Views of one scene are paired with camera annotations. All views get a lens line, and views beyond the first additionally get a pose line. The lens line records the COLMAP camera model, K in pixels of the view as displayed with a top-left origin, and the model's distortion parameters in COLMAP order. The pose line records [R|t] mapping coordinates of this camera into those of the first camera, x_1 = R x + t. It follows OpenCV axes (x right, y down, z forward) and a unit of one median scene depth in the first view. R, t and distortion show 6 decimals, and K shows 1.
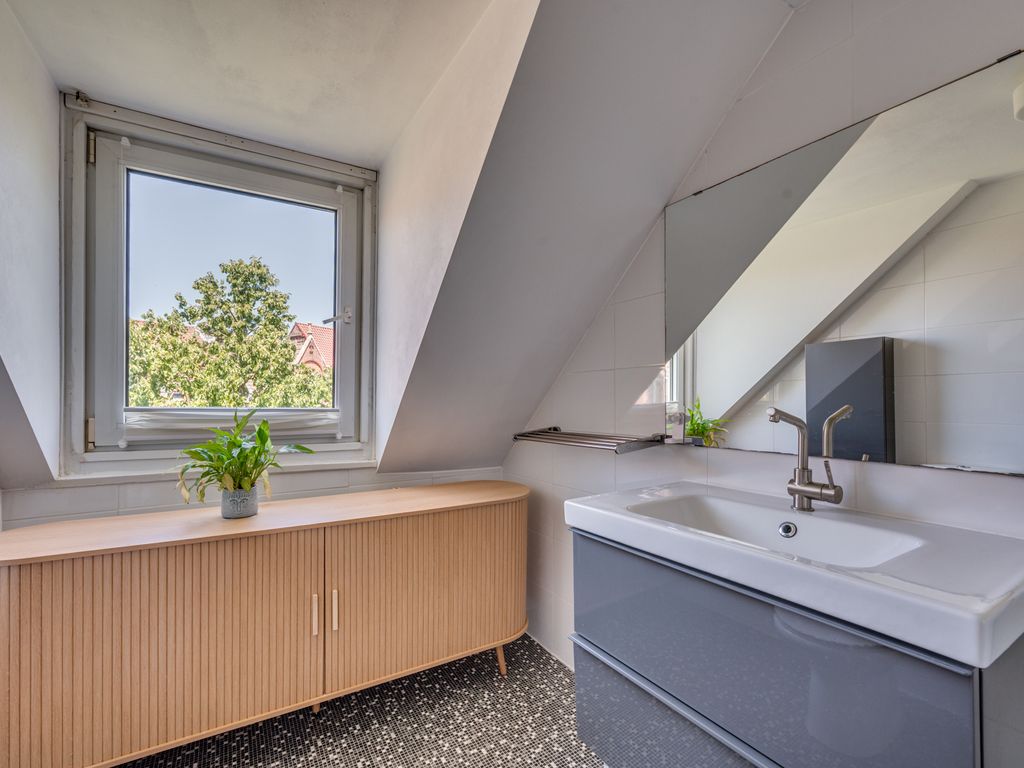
lens RADIAL K [[475.3, 0, 509.7], [0, 475.3, 397.9], [0, 0, 1]] dist [-0.001067, -0.000654]
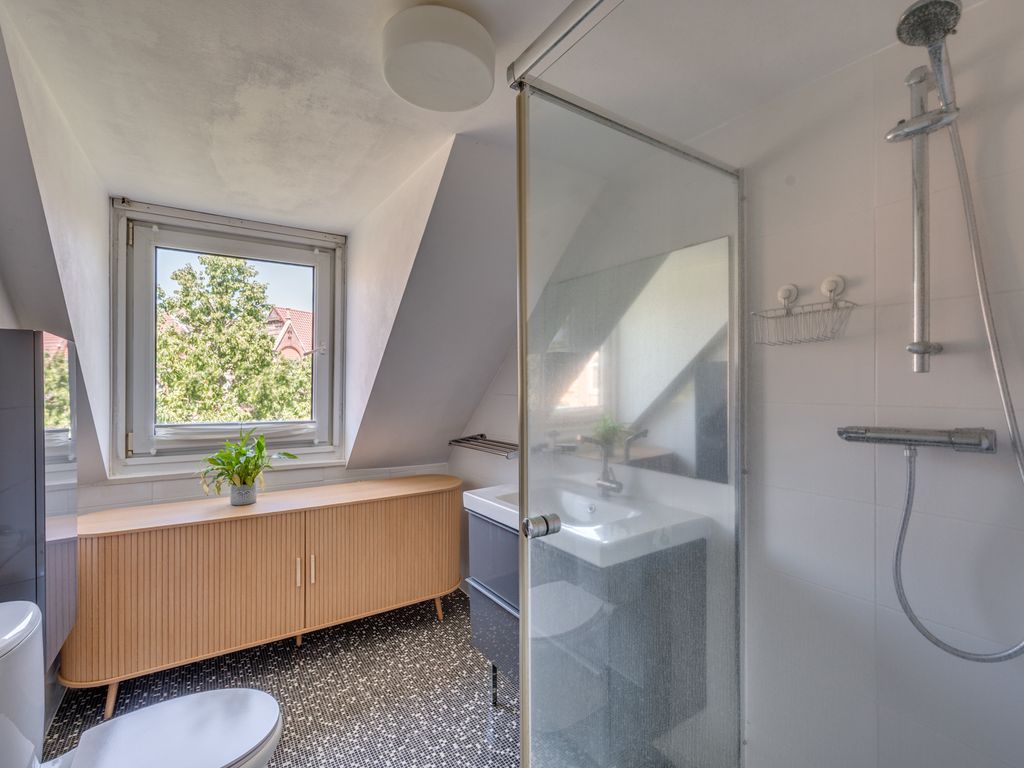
lens RADIAL K [[475.5, 0, 512.0], [0, 475.5, 384.0], [0, 0, 1]] dist [-0.002288, -0.000124]
pose [[0.999075, 0.000957, 0.042985, 0.143484], [-0.001044, 0.999997, 0.001986, -0.095469], [-0.042983, -0.002029, 0.999074, -0.383259]]
